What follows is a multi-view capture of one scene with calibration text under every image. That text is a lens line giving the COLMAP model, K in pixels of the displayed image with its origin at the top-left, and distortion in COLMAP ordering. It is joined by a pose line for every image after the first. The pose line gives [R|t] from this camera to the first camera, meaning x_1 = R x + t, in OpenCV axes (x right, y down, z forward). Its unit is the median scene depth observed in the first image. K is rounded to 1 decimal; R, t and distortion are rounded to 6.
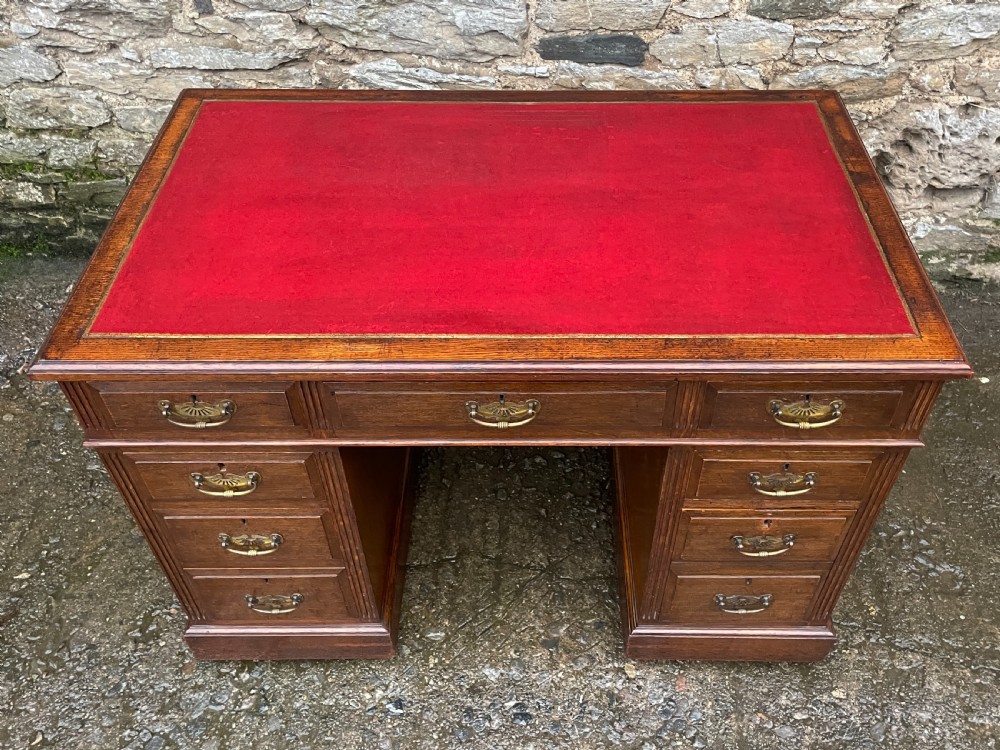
lens RADIAL K [[881.0, 0, 530.5], [0, 881.0, 352.0], [0, 0, 1]] dist [0.091627, -0.123609]
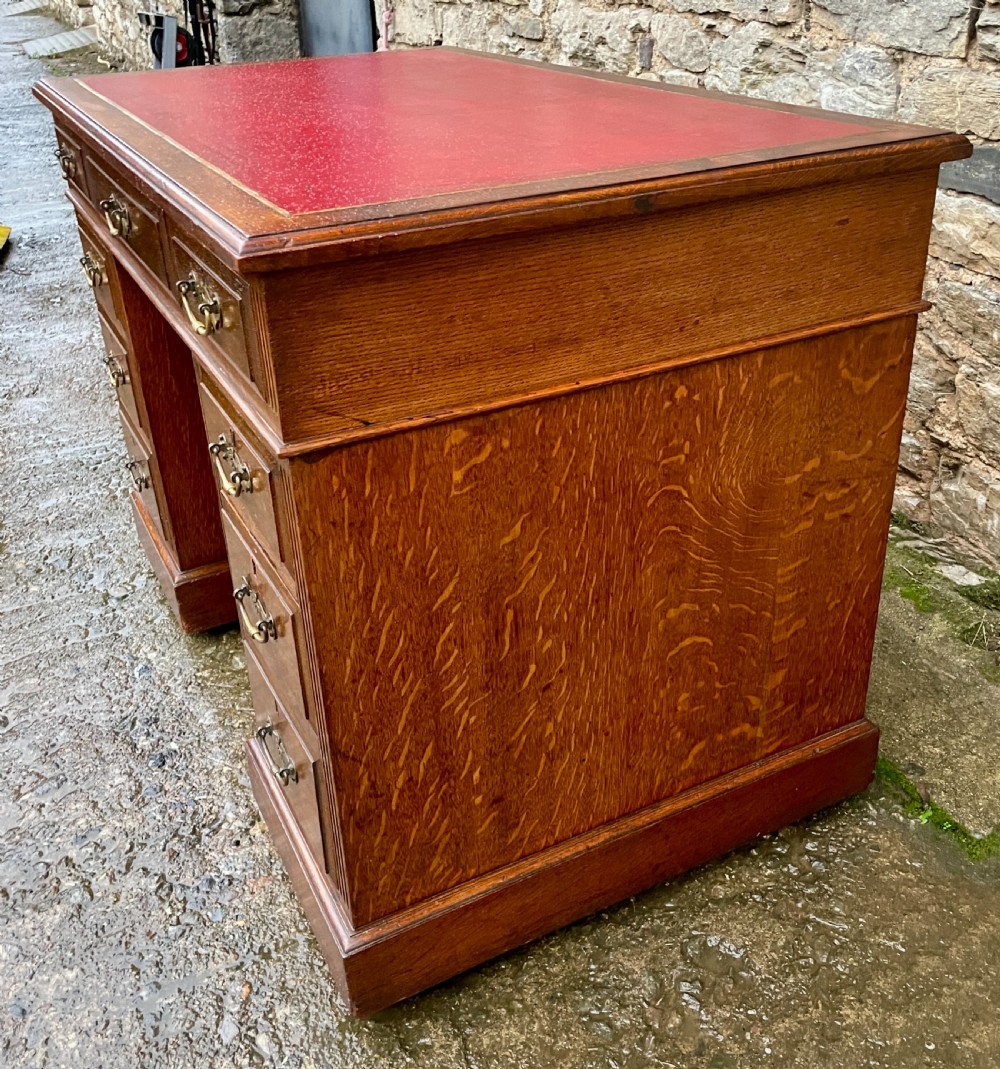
lens RADIAL K [[1107.7, 0, 514.5], [0, 1107.7, 509.1], [0, 0, 1]] dist [0.036756, 0.000000]
pose [[0.461309, 0.399391, -0.792263, 0.794434], [-0.603946, 0.795495, 0.049362, 0.005728], [0.649956, 0.455713, 0.608179, 0.511268]]
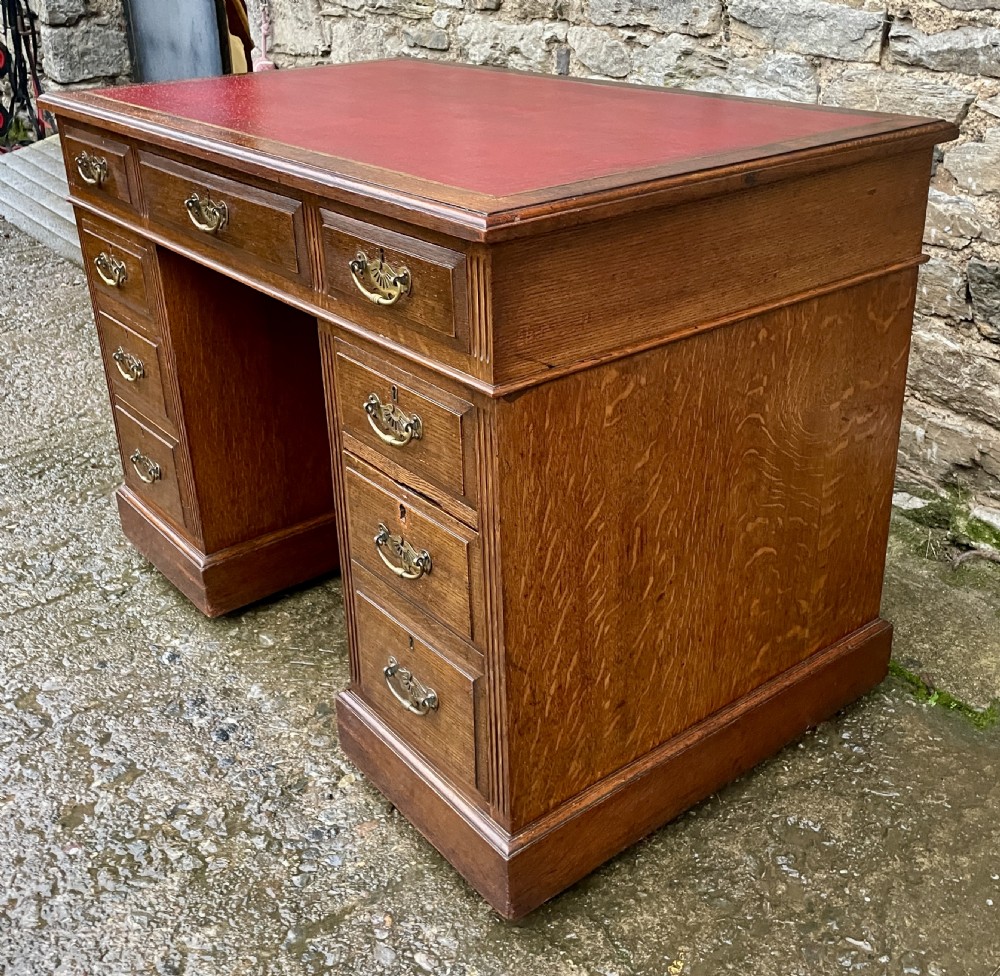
lens RADIAL K [[1143.3, 0, 507.8], [0, 1143.3, 422.9], [0, 0, 1]] dist [0.044592, 0.000000]
pose [[0.616524, 0.297239, -0.729073, 0.794370], [-0.538358, 0.834848, -0.114887, 0.158428], [0.574516, 0.463333, 0.674725, 0.328650]]
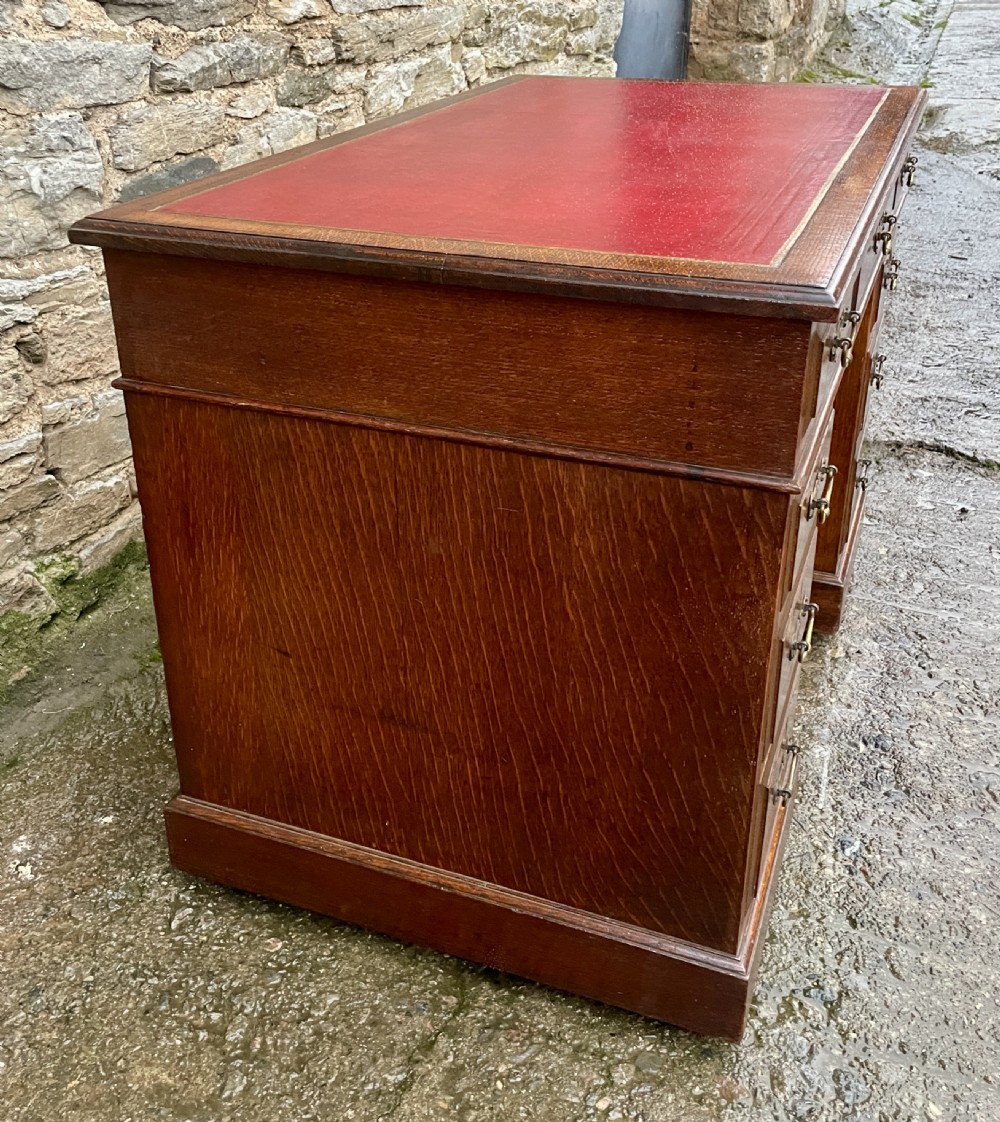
lens RADIAL K [[1165.2, 0, 495.2], [0, 1165.2, 491.9], [0, 0, 1]] dist [0.042403, 0.000000]
pose [[0.361990, -0.415171, 0.834624, -0.902091], [0.667313, 0.740580, 0.078966, -0.066633], [-0.650890, 0.528370, 0.545131, 0.529801]]
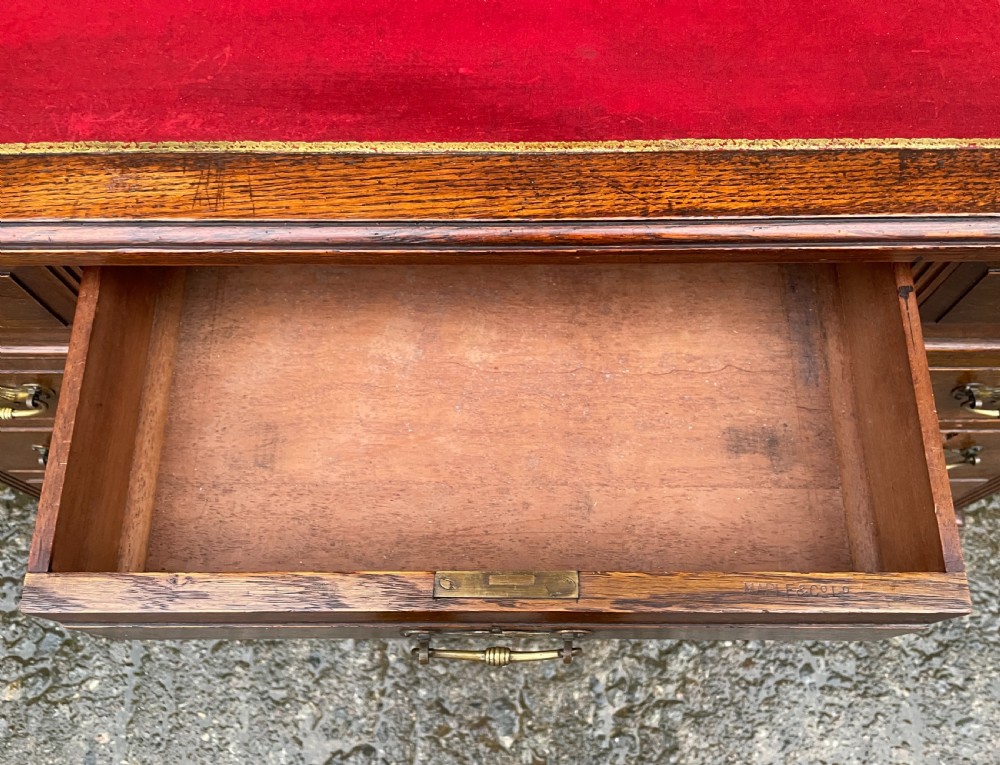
lens RADIAL K [[840.5, 0, 503.4], [0, 840.5, 413.4], [0, 0, 1]] dist [0.070922, -0.103484]
pose [[0.999920, -0.002189, -0.012459, -0.016460], [0.007270, 0.905438, 0.424415, -0.050067], [0.010352, -0.424472, 0.905382, 0.409067]]
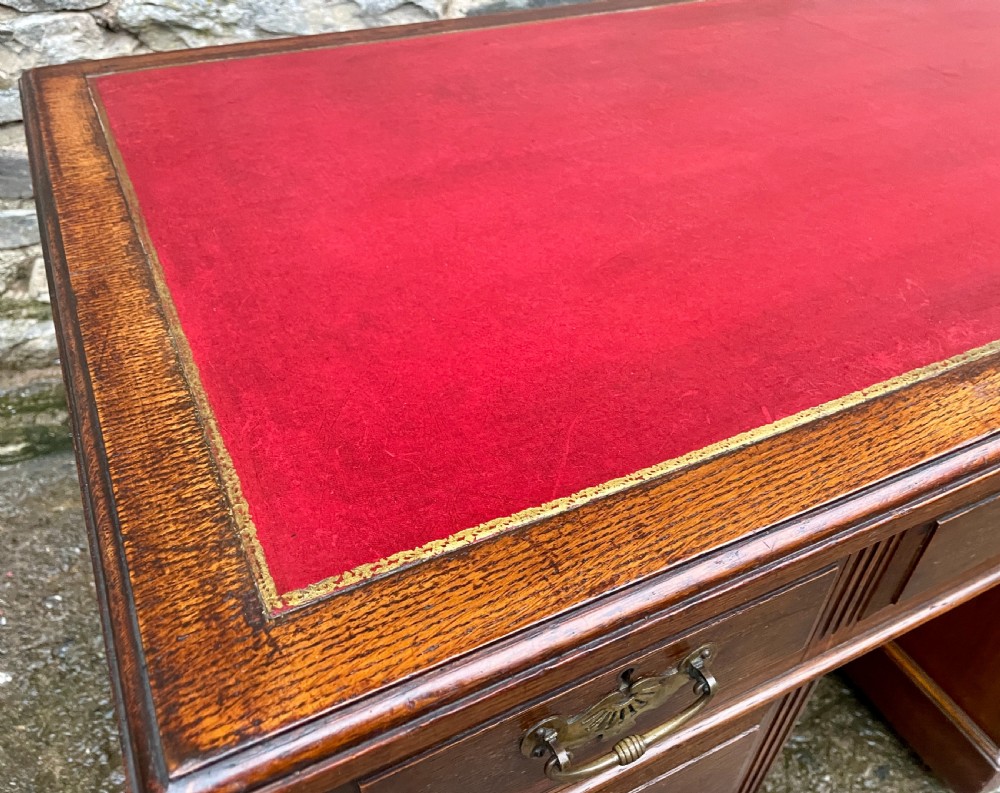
lens RADIAL K [[812.6, 0, 481.2], [0, 812.6, 388.9], [0, 0, 1]] dist [0.071698, -0.107922]
pose [[0.899107, -0.265966, 0.347662, -0.351970], [0.296909, 0.954153, -0.037912, -0.037660], [-0.321640, 0.137311, 0.936853, 0.505522]]
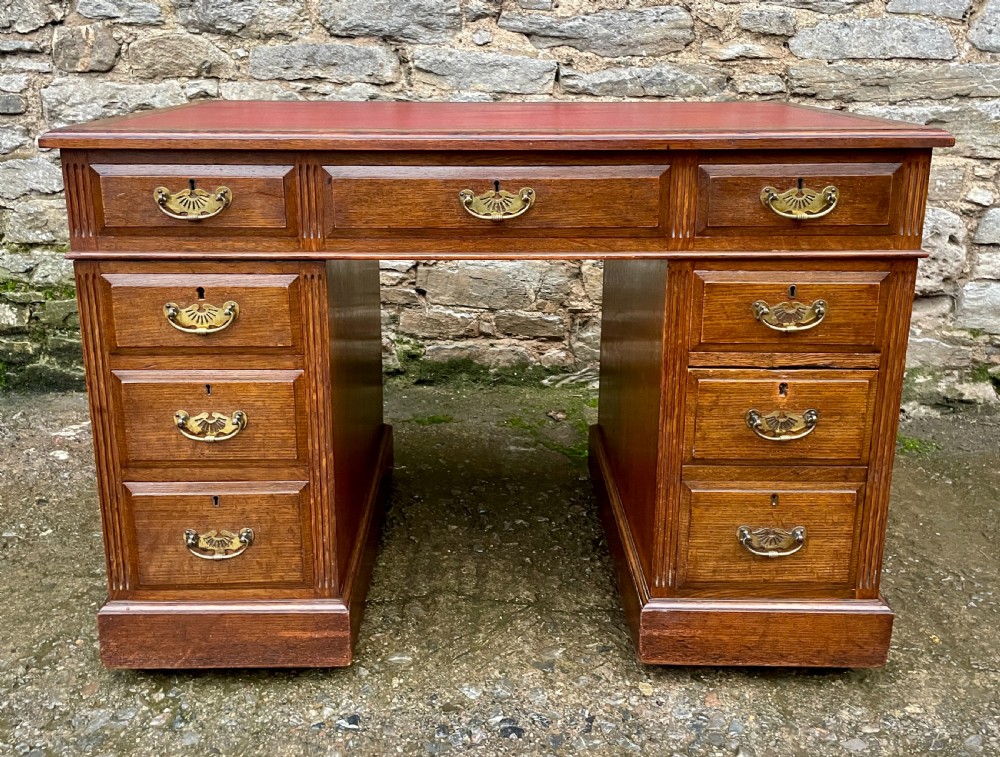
lens RADIAL K [[940.0, 0, 487.2], [0, 940.0, 299.8], [0, 0, 1]] dist [0.048192, 0.000000]
pose [[0.999984, -0.000643, 0.005699, -0.034831], [0.003417, 0.864946, -0.501852, 0.493139], [-0.004607, 0.501864, 0.864934, 0.097461]]
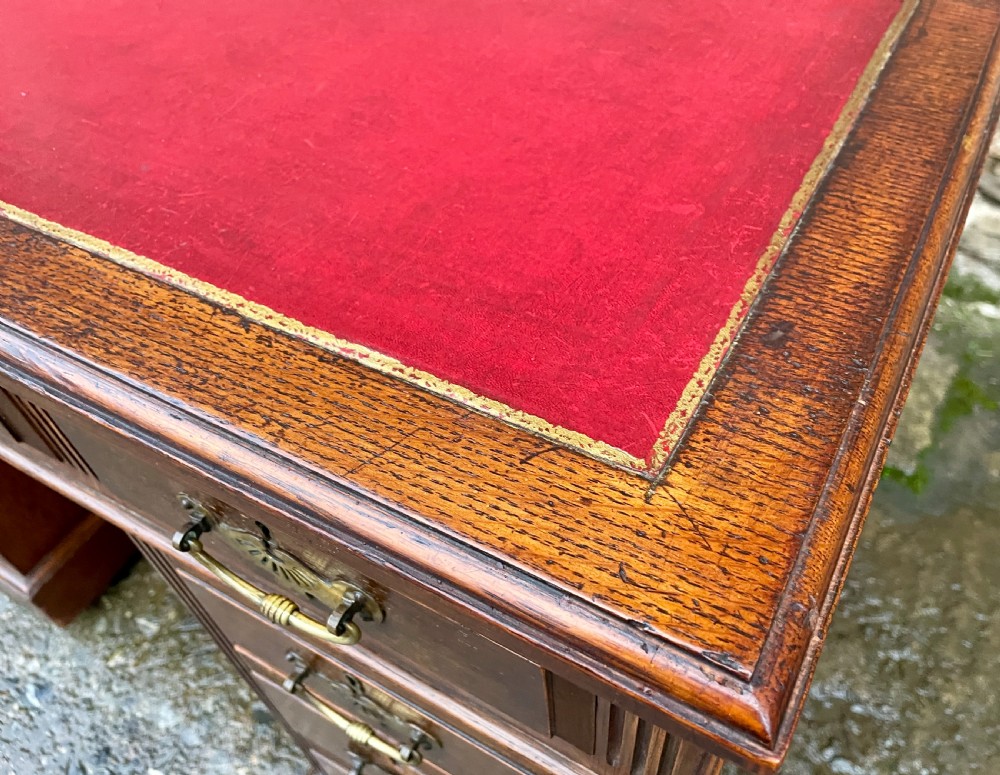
lens RADIAL K [[840.5, 0, 497.7], [0, 840.5, 401.8], [0, 0, 1]] dist [0.070922, -0.103484]
pose [[0.861718, 0.346658, -0.370501, 0.325277], [-0.301707, 0.937175, 0.175147, -0.040895], [0.407940, -0.039144, 0.912169, 0.548175]]
